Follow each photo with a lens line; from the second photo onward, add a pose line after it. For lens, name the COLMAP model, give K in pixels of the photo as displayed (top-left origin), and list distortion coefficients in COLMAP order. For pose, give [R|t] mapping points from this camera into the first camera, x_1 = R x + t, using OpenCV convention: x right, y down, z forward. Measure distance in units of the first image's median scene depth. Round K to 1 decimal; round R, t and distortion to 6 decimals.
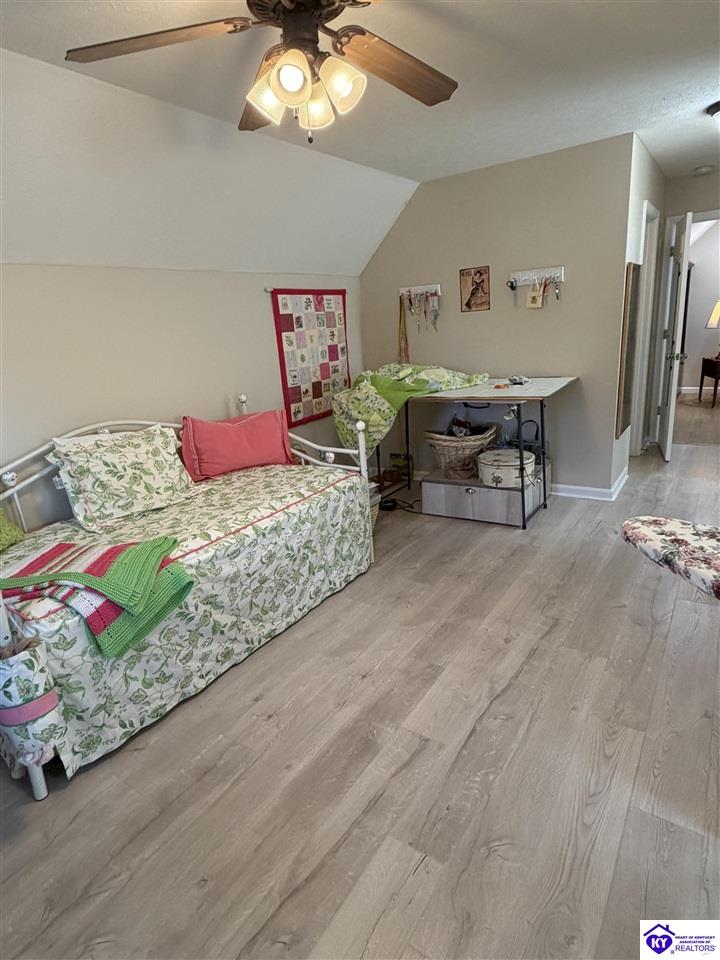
lens RADIAL K [[536.6, 0, 360.3], [0, 536.6, 480.5], [0, 0, 1]] dist [0.002594, -0.002258]
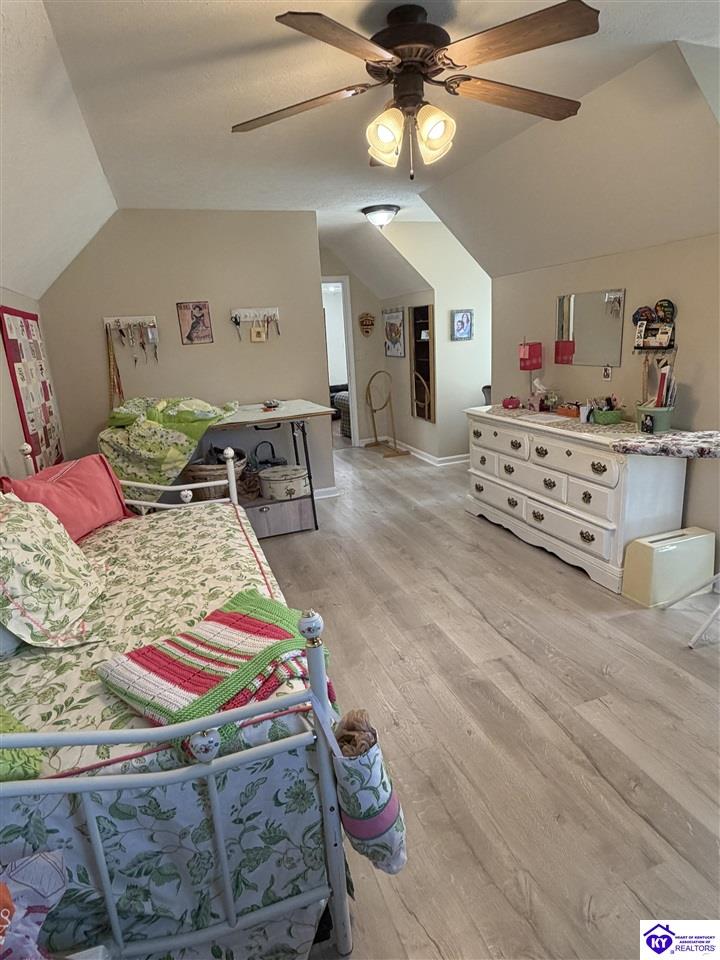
lens RADIAL K [[536.6, 0, 360.6], [0, 536.6, 479.1], [0, 0, 1]] dist [0.002594, -0.002258]
pose [[0.590908, -0.170707, 0.788471, -0.580124], [0.243923, 0.969417, 0.027078, -0.024251], [-0.768979, 0.176326, 0.614476, 0.233674]]
